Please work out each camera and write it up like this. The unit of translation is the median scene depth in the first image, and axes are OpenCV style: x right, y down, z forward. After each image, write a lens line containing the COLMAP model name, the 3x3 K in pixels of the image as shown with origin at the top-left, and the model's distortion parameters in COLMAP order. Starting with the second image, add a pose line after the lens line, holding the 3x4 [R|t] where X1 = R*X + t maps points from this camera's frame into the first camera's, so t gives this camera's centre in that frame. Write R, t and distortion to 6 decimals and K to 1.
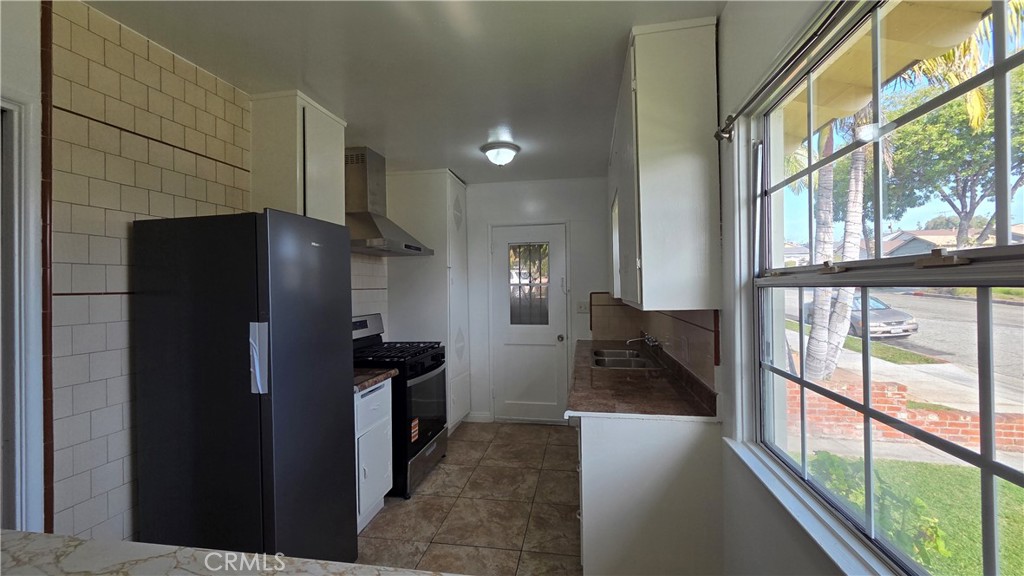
lens RADIAL K [[421.7, 0, 515.5], [0, 421.7, 285.9], [0, 0, 1]] dist [0.002789, -0.000129]
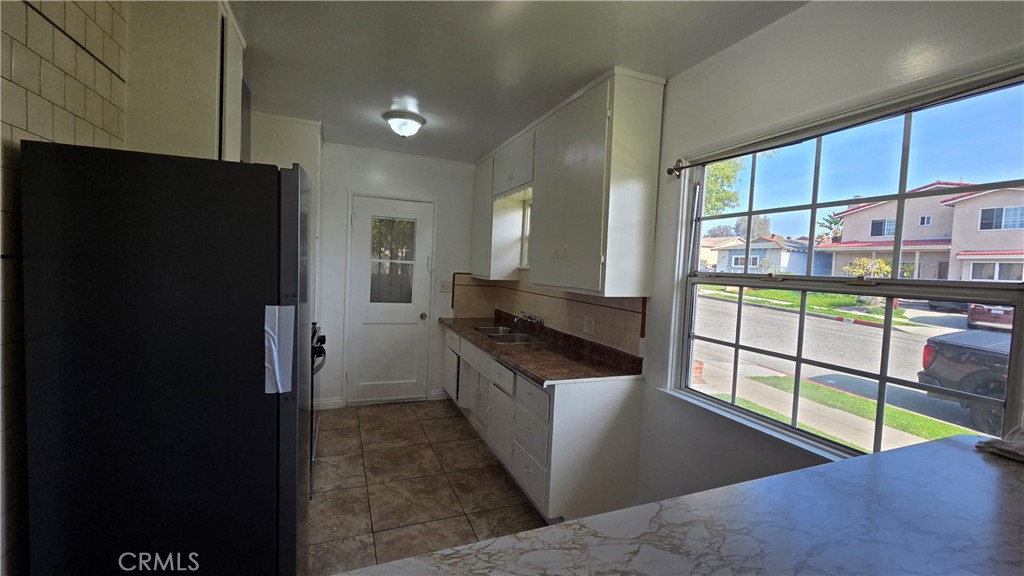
lens RADIAL K [[421.7, 0, 517.3], [0, 421.7, 287.2], [0, 0, 1]] dist [0.002789, -0.000129]
pose [[0.840431, 0.027361, 0.541227, -0.417082], [-0.060632, 0.997201, 0.043739, -0.006668], [-0.538516, -0.069576, 0.839738, 0.054942]]
